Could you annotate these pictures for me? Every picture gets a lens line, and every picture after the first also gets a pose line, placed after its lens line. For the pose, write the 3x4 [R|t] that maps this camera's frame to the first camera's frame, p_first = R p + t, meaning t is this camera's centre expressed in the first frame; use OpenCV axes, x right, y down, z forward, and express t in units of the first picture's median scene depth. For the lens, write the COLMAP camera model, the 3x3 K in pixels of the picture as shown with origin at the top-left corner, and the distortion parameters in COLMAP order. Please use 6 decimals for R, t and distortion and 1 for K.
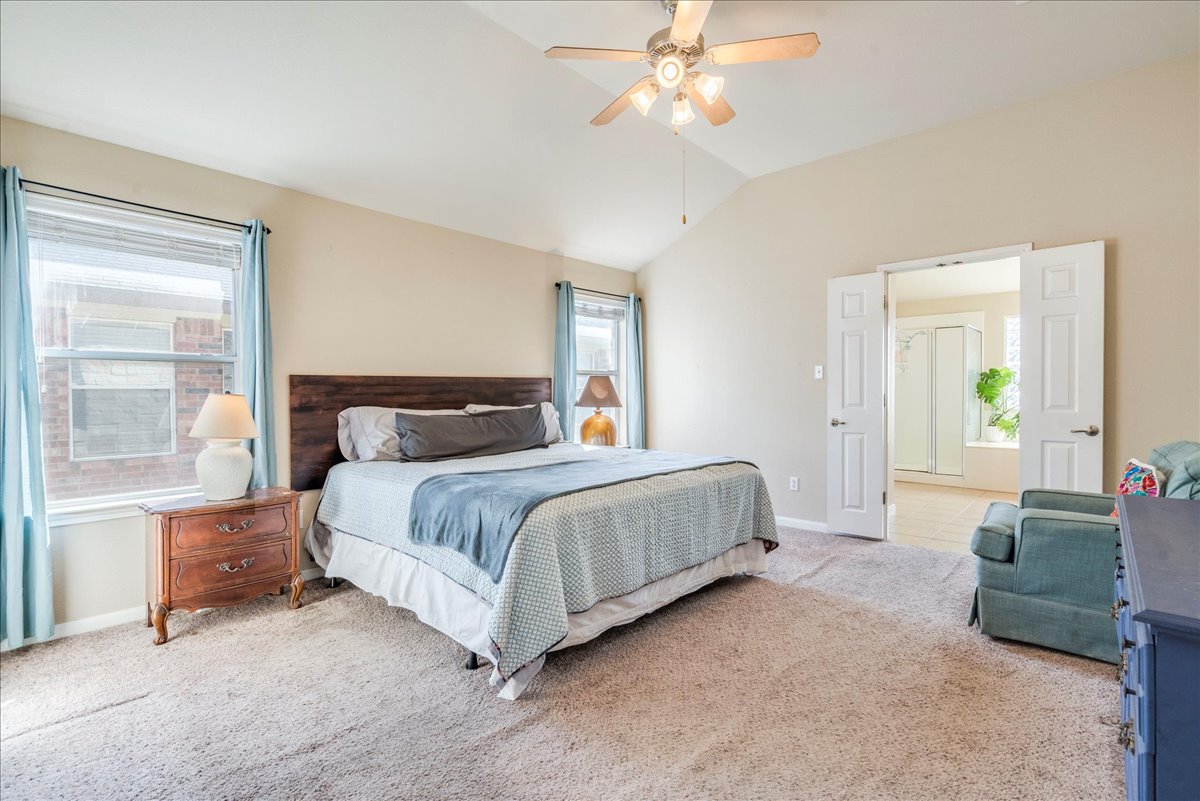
lens RADIAL K [[562.3, 0, 602.4], [0, 562.3, 398.6], [0, 0, 1]] dist [-0.004497, 0.001229]
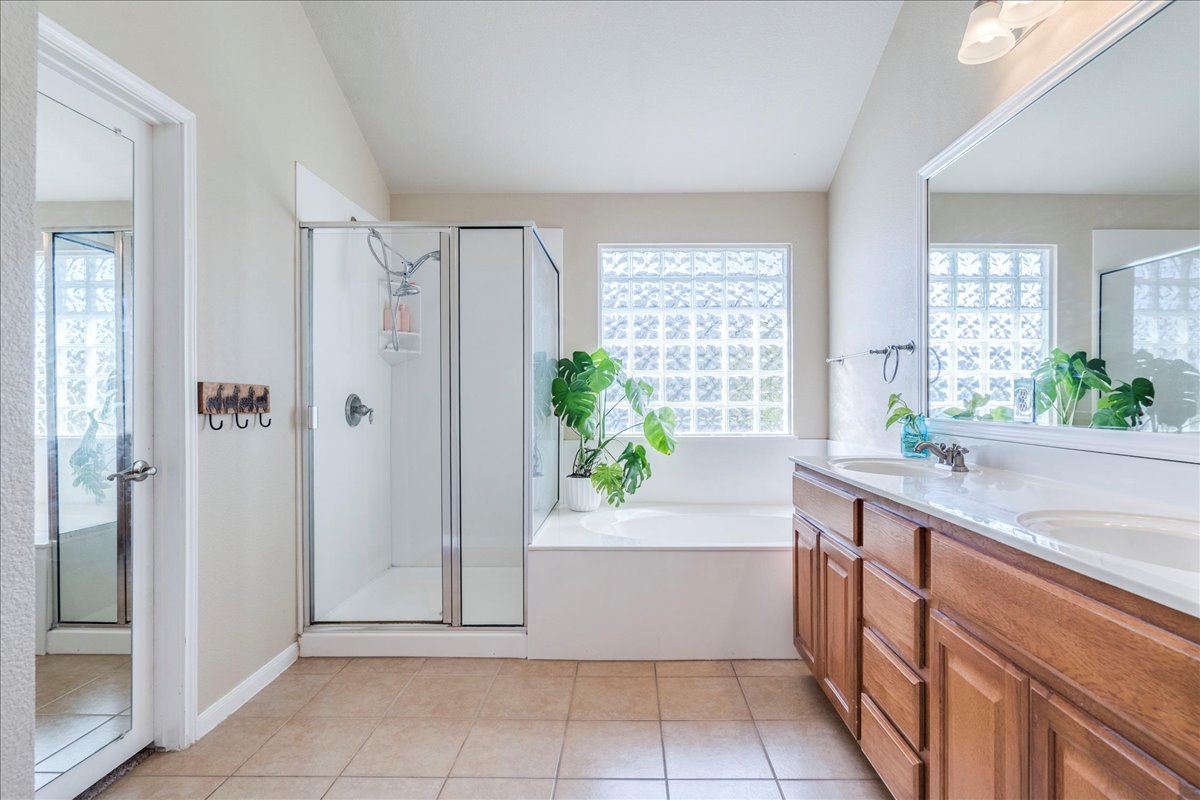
lens RADIAL K [[562.3, 0, 604.8], [0, 562.3, 399.6], [0, 0, 1]] dist [-0.004497, 0.001229]
pose [[0.769015, -0.001576, 0.639229, 0.419526], [0.005995, 0.999971, -0.004747, -0.011012], [-0.639203, 0.007483, 0.769002, 0.637482]]
